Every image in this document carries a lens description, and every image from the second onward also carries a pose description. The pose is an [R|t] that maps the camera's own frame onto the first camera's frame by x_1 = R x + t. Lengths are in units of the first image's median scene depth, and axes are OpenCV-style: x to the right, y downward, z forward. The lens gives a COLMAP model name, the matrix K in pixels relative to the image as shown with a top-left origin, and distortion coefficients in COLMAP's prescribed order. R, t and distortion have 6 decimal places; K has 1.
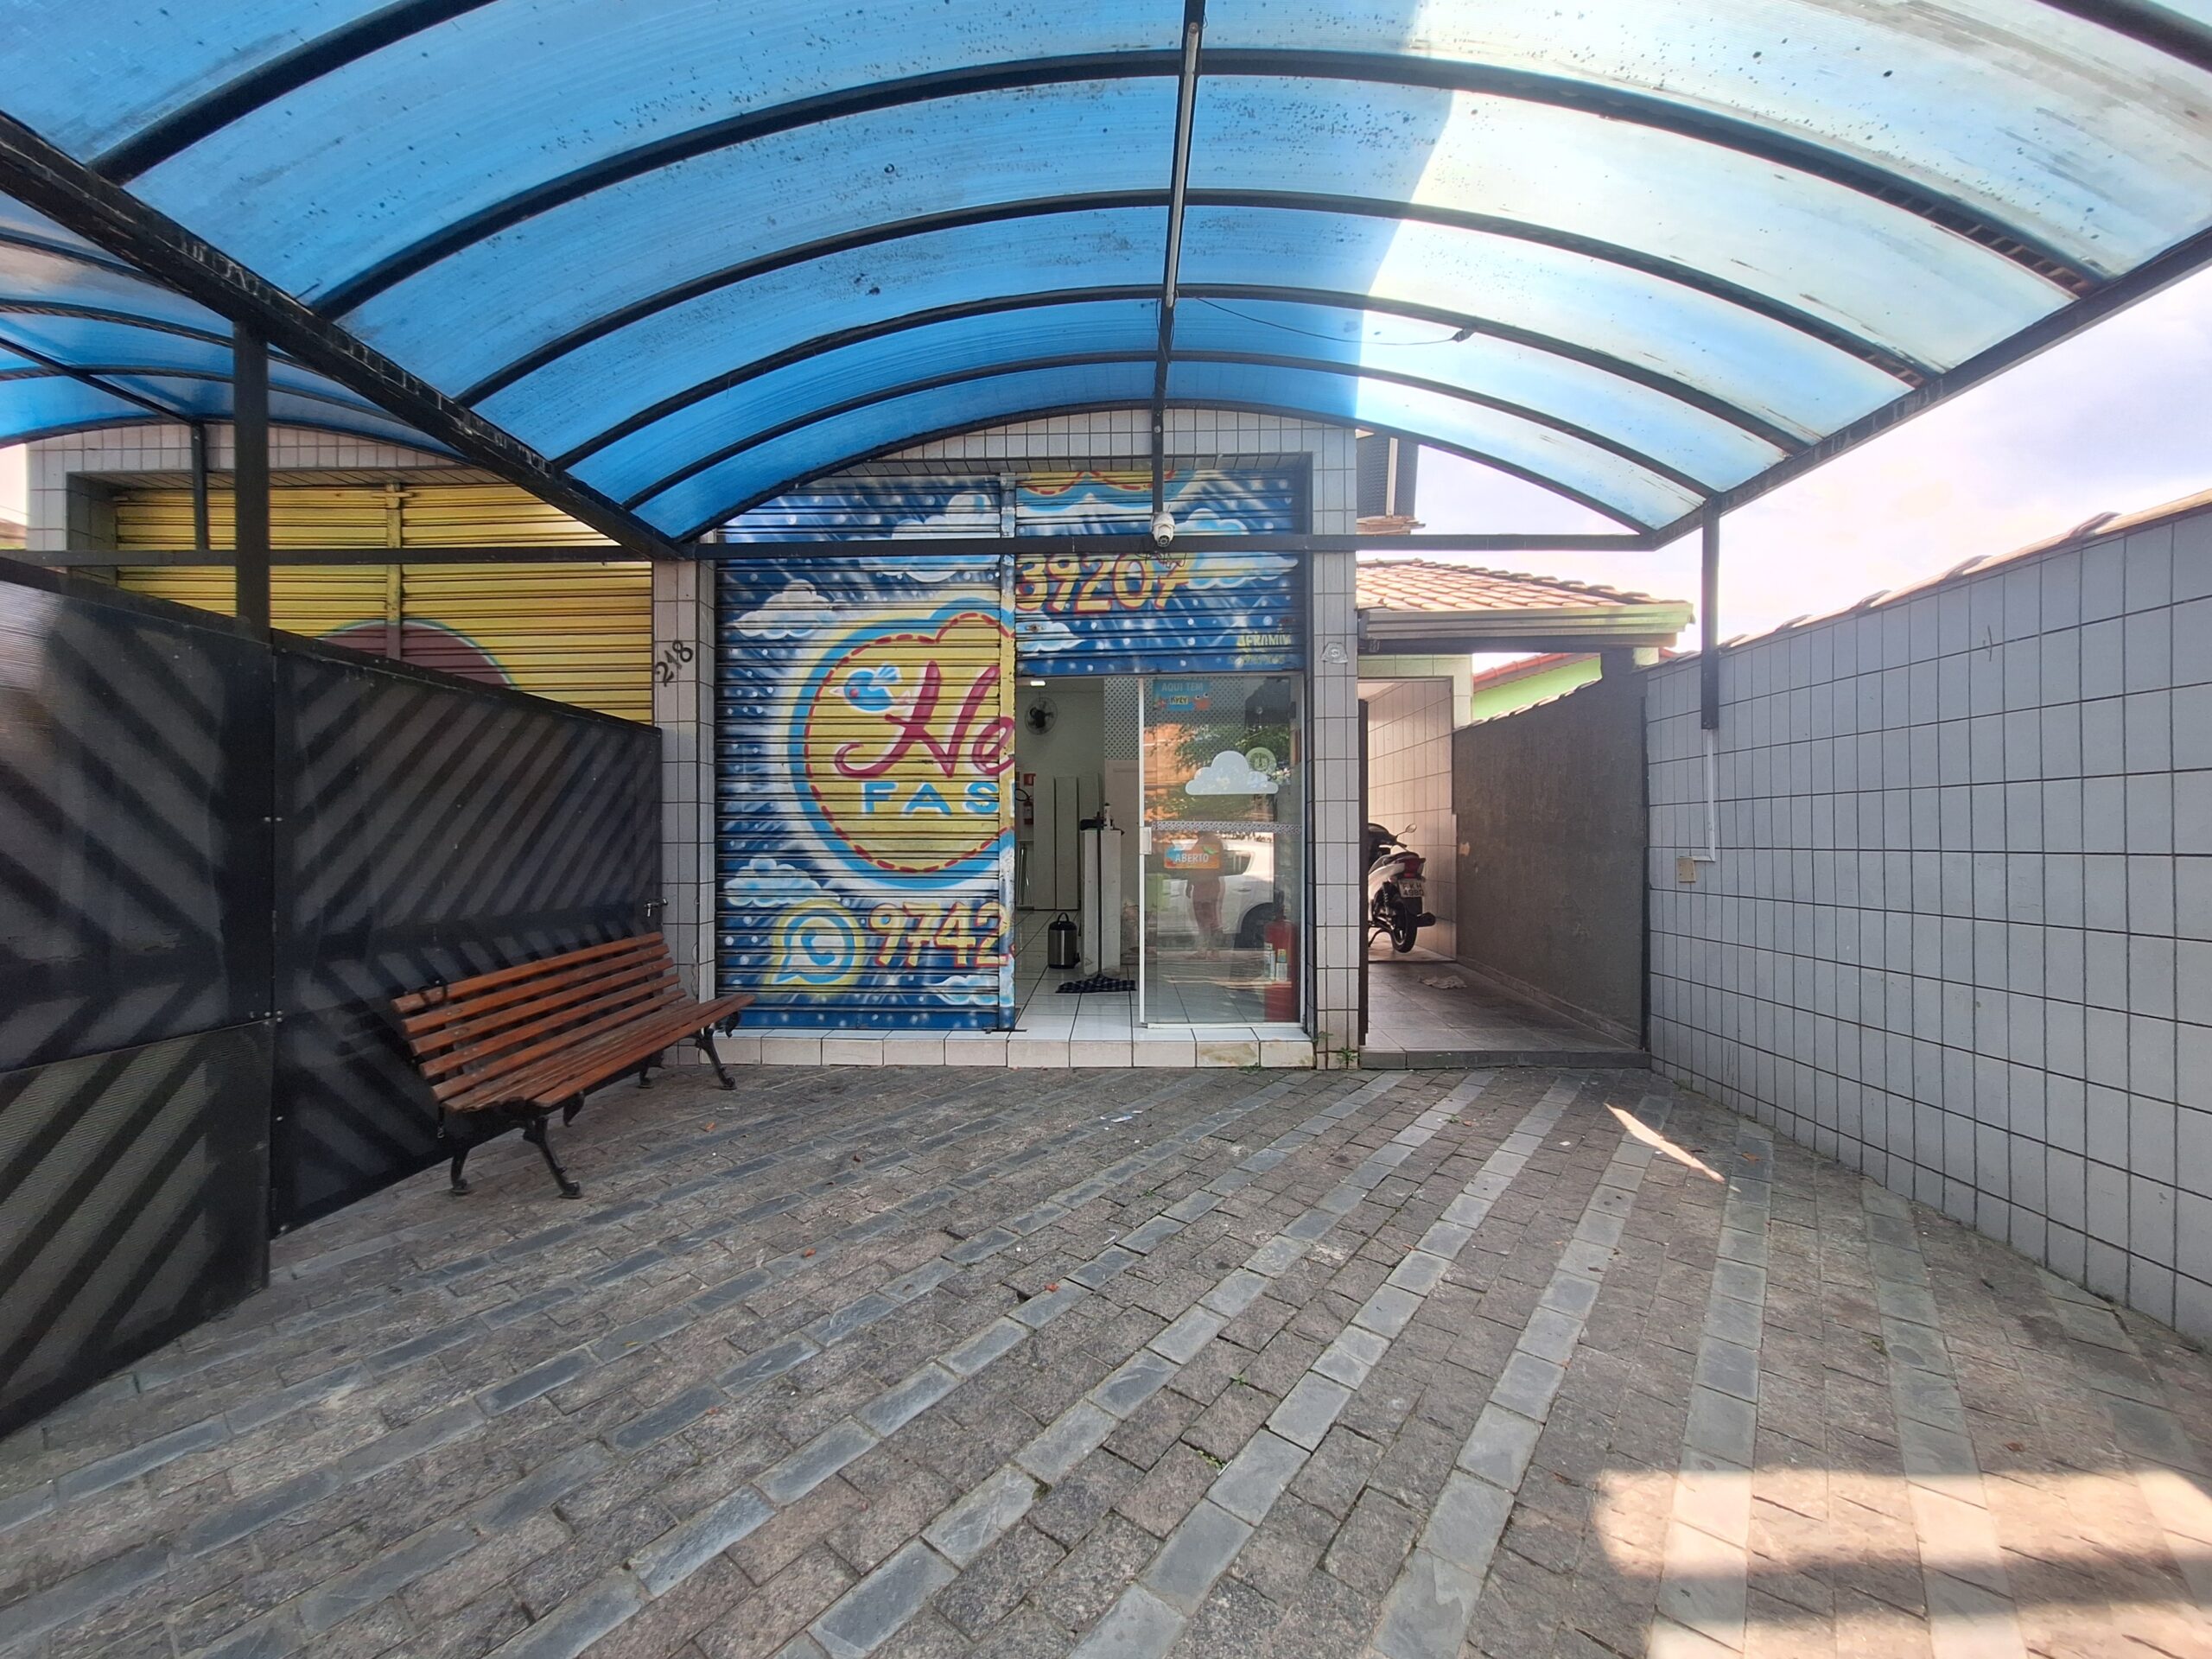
lens RADIAL K [[880.6, 0, 1092.5], [0, 880.6, 829.4], [0, 0, 1]] dist [-0.002667, 0.000276]
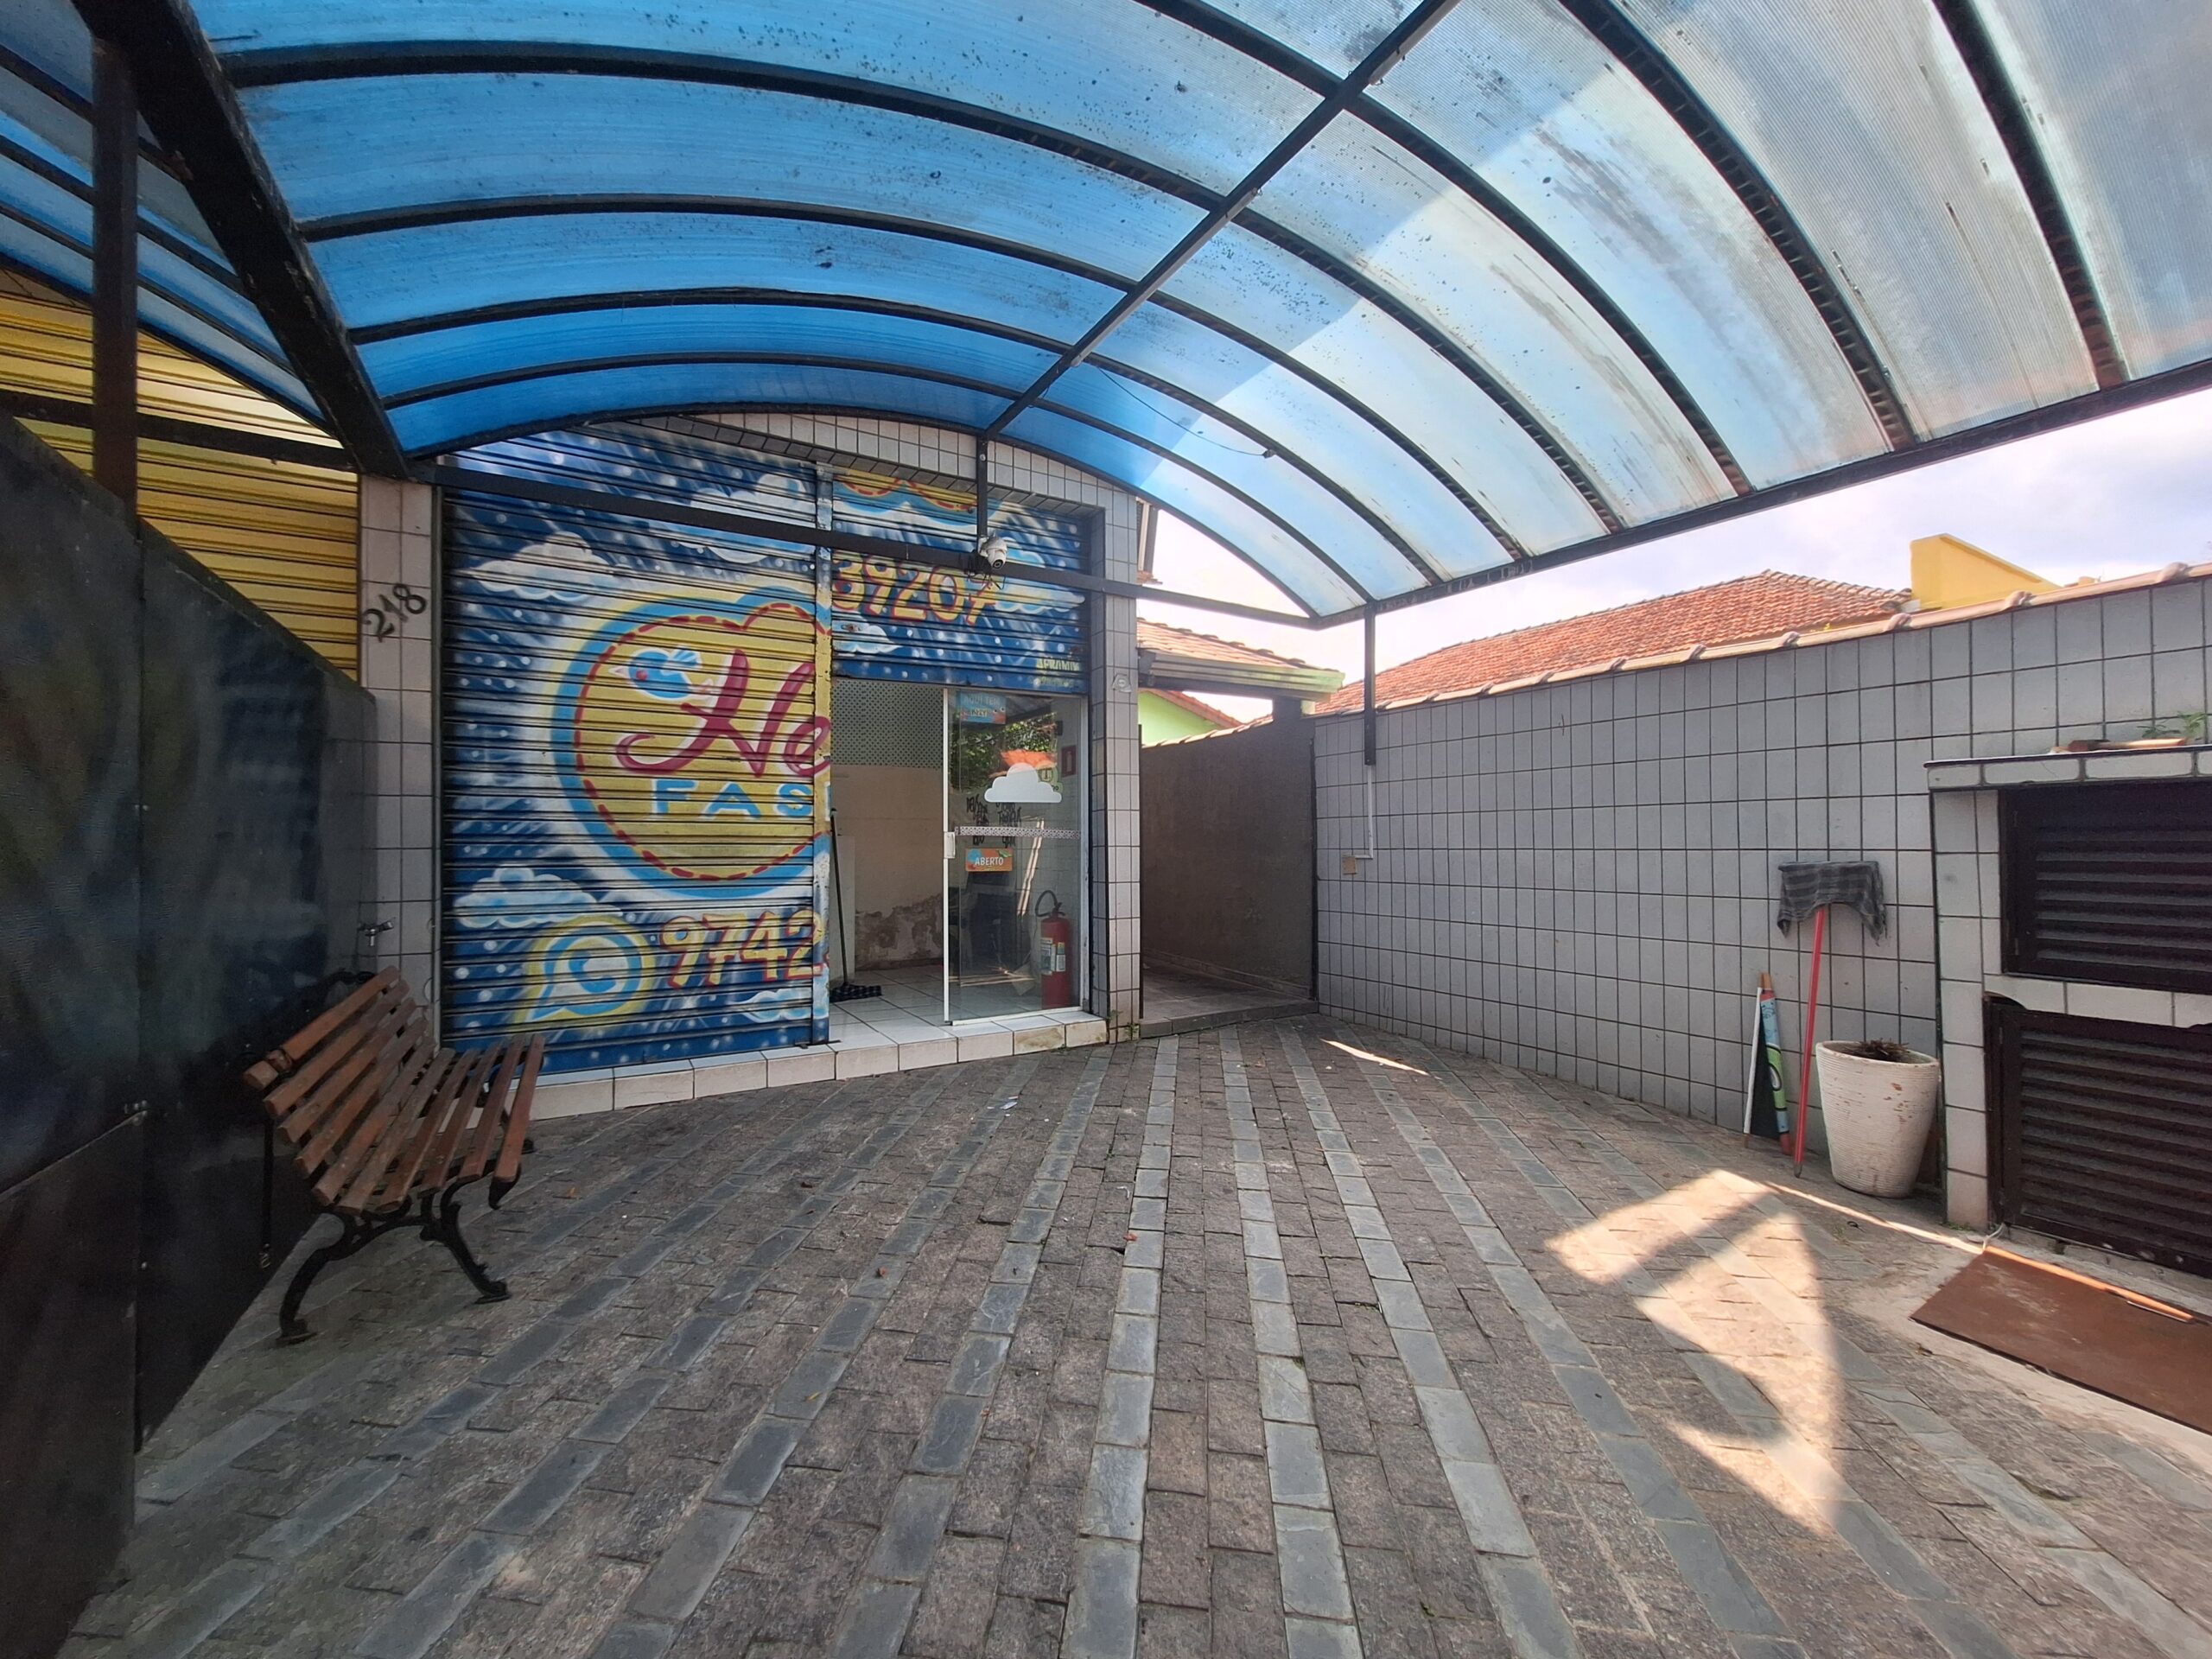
lens RADIAL K [[880.6, 0, 1084.8], [0, 880.6, 828.1], [0, 0, 1]] dist [-0.002667, 0.000276]
pose [[0.847112, 0.008684, 0.531343, -0.476600], [-0.003312, 0.999933, -0.011061, 0.005101], [-0.531403, 0.007610, 0.847085, 0.048031]]
